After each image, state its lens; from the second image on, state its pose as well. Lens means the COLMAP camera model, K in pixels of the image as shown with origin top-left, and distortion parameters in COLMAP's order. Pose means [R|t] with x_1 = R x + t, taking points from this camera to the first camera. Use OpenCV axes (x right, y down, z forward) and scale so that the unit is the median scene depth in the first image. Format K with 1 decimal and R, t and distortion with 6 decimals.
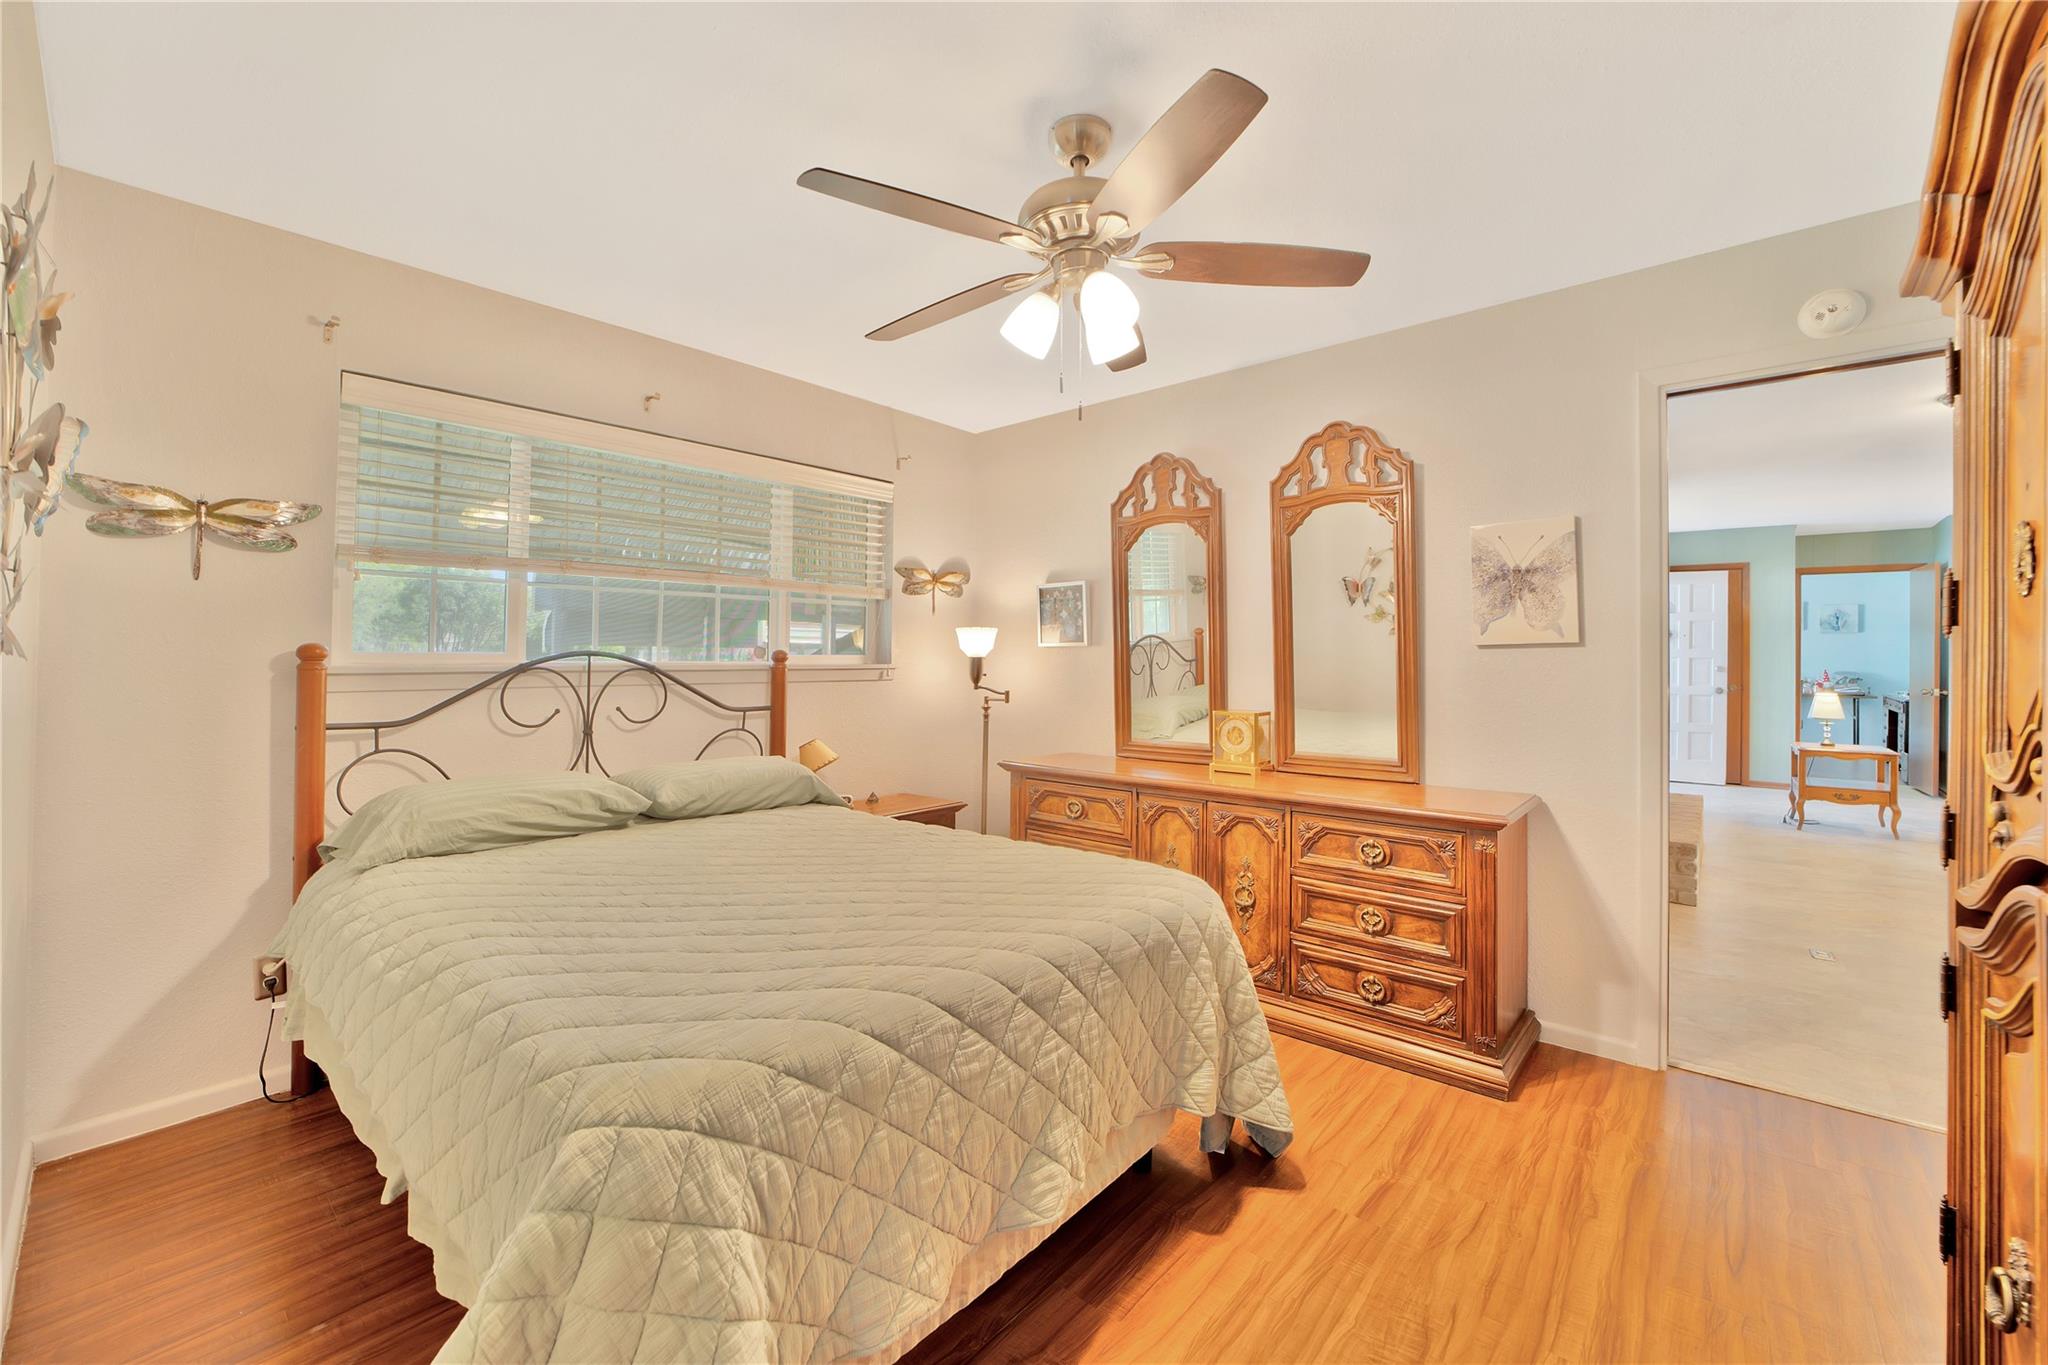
lens RADIAL K [[822.3, 0, 1018.4], [0, 822.3, 652.4], [0, 0, 1]] dist [-0.034547, 0.000072]
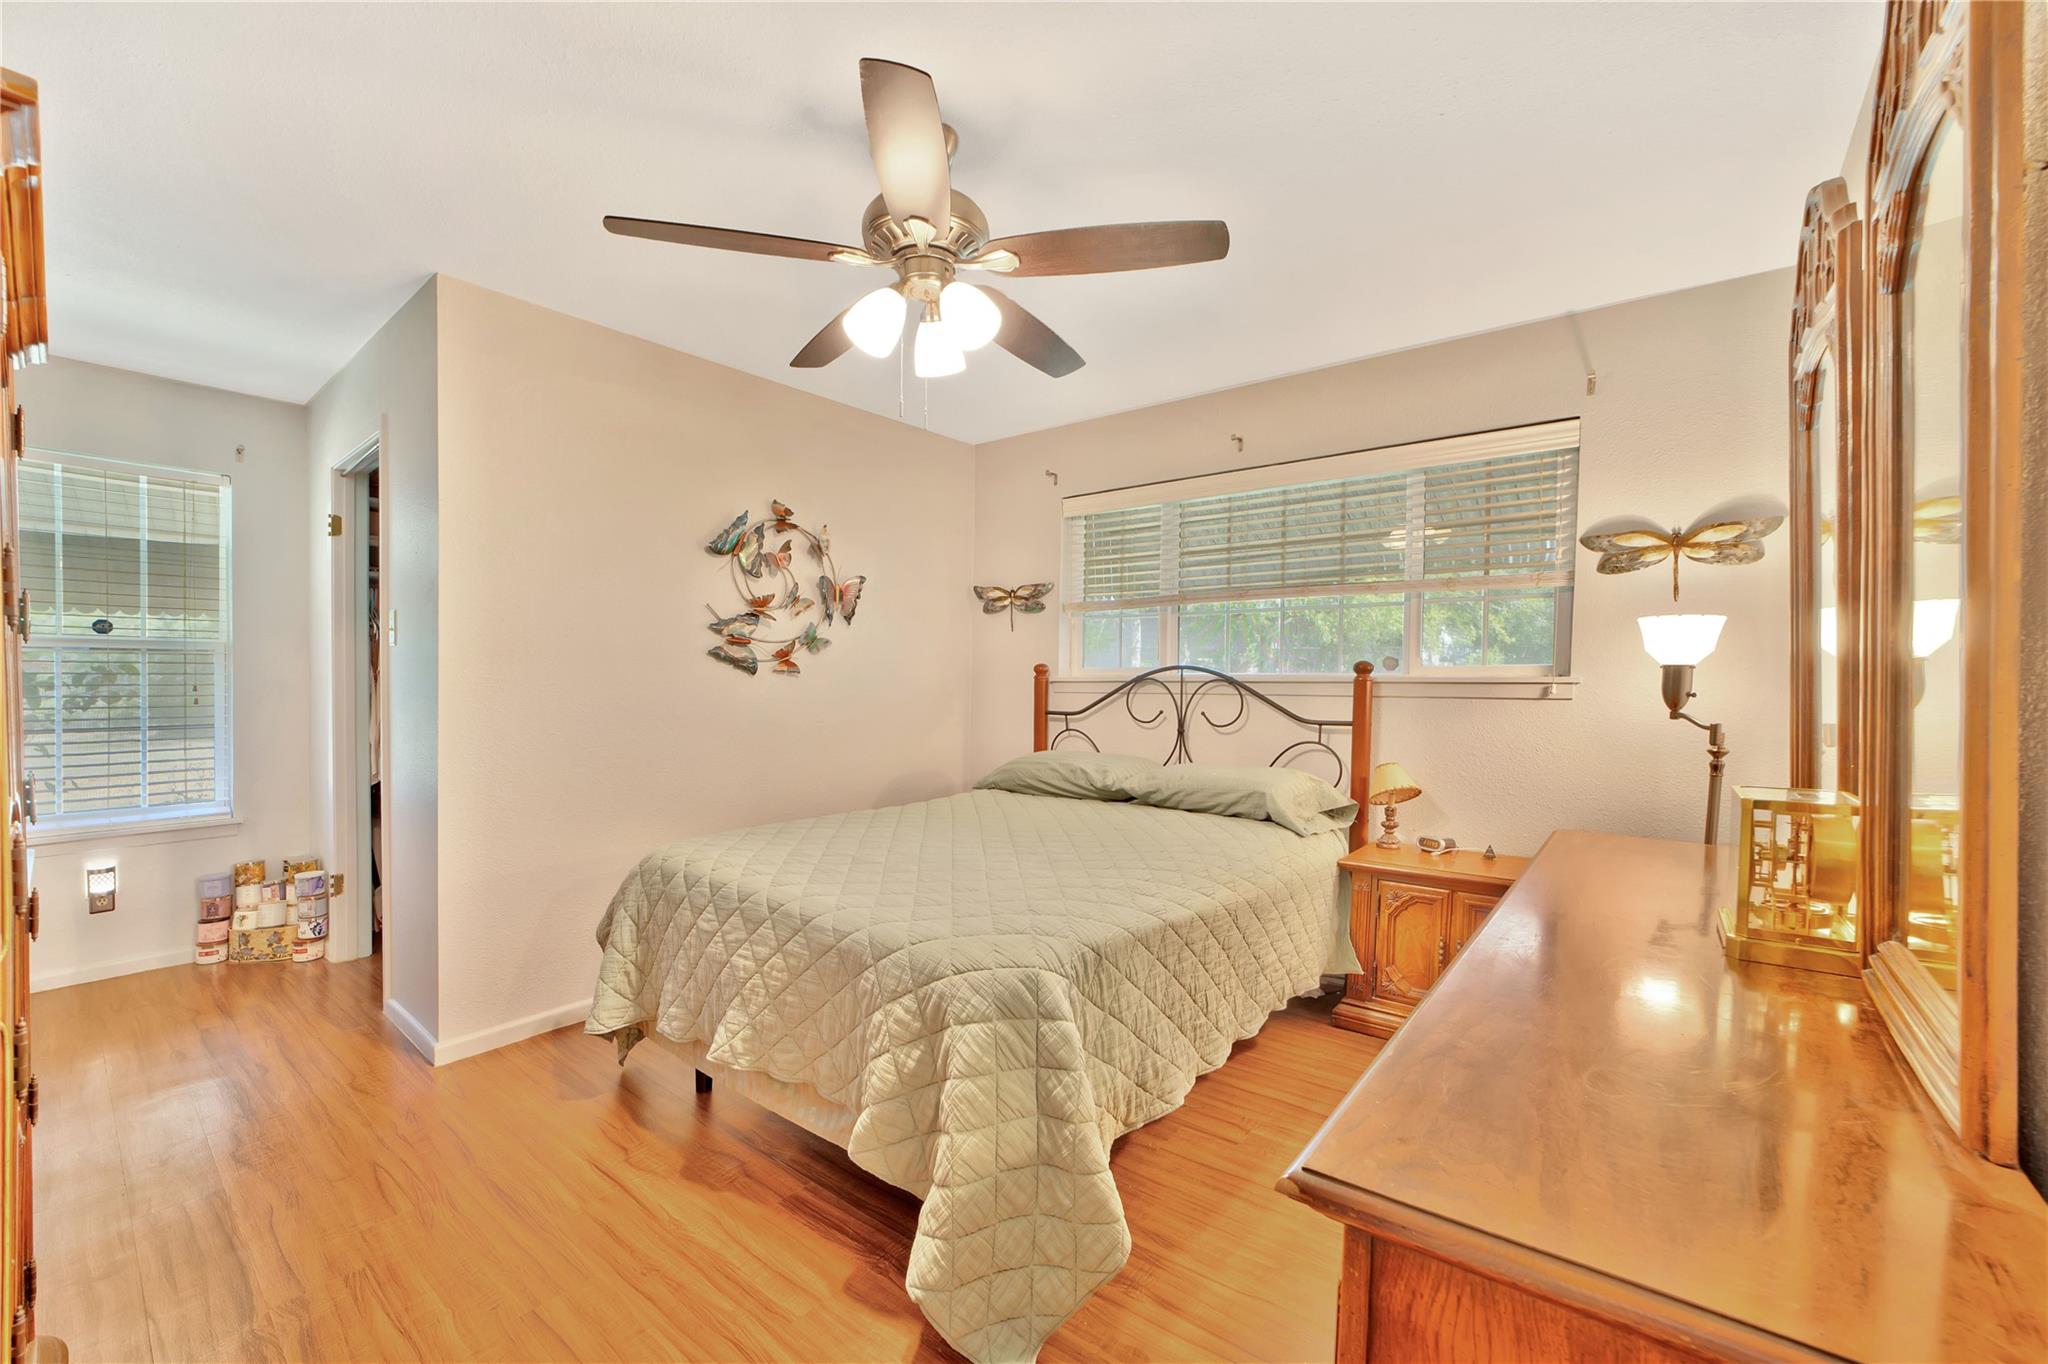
lens RADIAL K [[823.3, 0, 1036.7], [0, 823.3, 674.1], [0, 0, 1]] dist [-0.033094, 0.000335]
pose [[0.066269, -0.004201, -0.997793, 0.666591], [0.009514, 0.999948, -0.003578, 0.013260], [0.997756, -0.009256, 0.066306, 0.652490]]
